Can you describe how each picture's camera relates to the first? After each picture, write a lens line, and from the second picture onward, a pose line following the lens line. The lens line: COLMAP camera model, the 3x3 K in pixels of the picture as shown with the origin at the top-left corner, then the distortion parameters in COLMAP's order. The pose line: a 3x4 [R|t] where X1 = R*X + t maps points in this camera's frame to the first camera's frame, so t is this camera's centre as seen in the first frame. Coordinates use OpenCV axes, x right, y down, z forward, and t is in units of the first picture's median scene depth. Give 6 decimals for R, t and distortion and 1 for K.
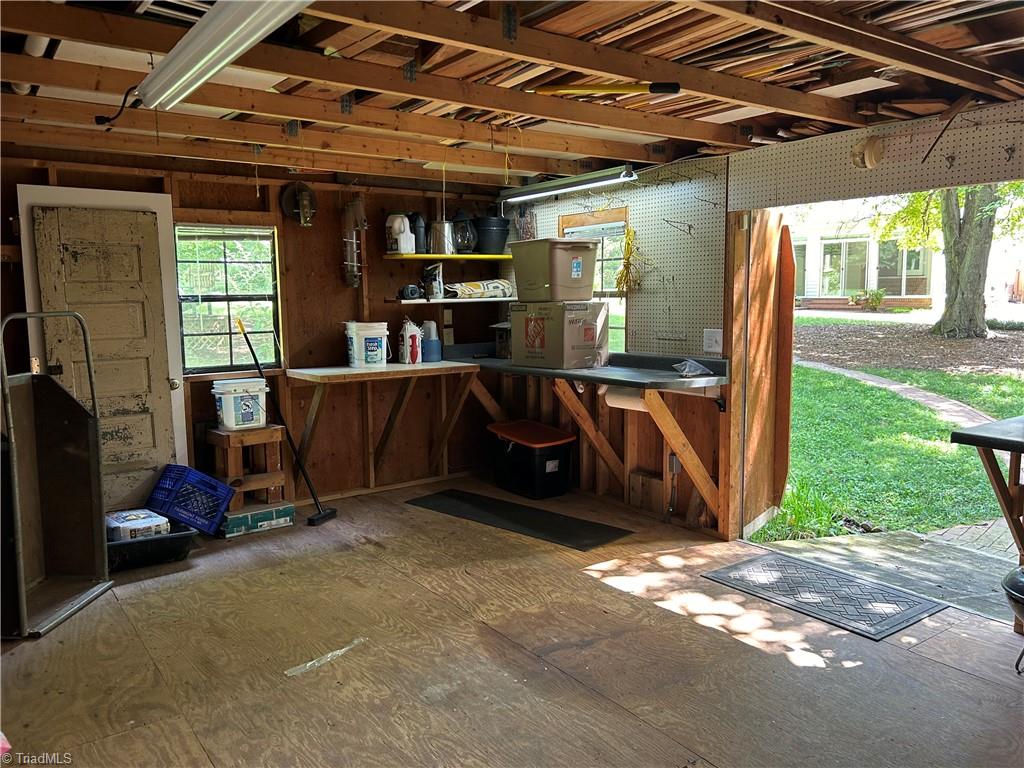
lens RADIAL K [[779.4, 0, 507.9], [0, 779.4, 384.1], [0, 0, 1]] dist [0.033840, -0.004650]
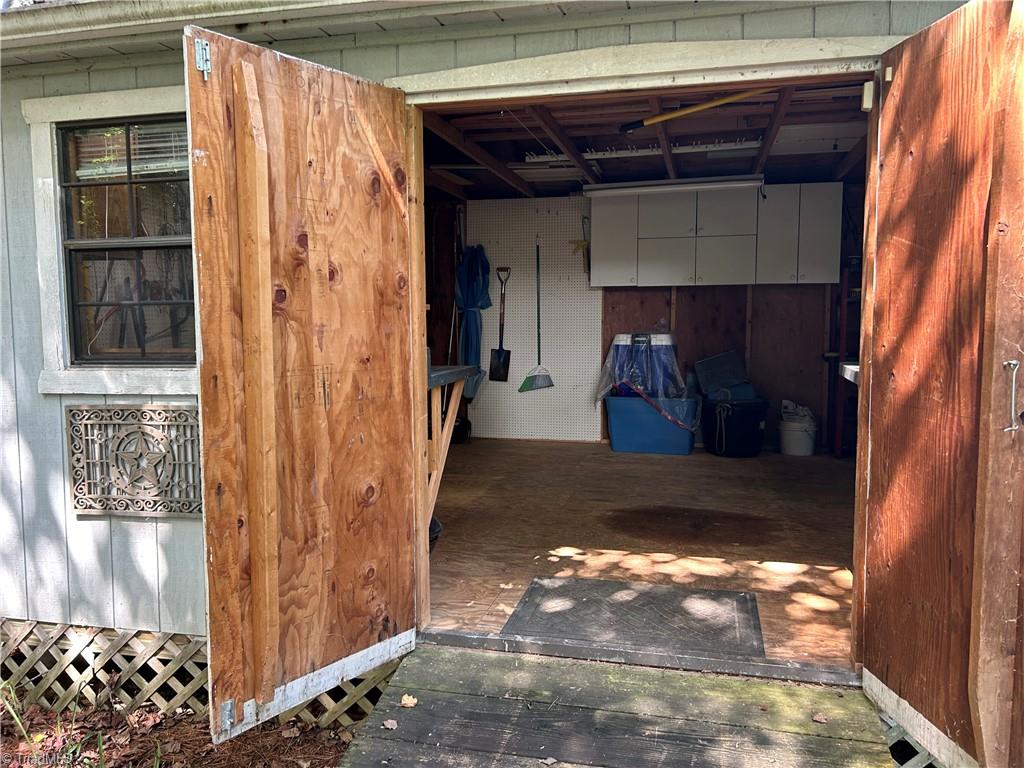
lens RADIAL K [[779.4, 0, 512.0], [0, 779.4, 383.1], [0, 0, 1]] dist [0.033840, -0.004650]
pose [[-0.763914, 0.063911, -0.642145, 0.991174], [-0.070297, 0.980920, 0.181256, -0.103111], [0.641477, 0.183605, -0.744846, 1.473860]]
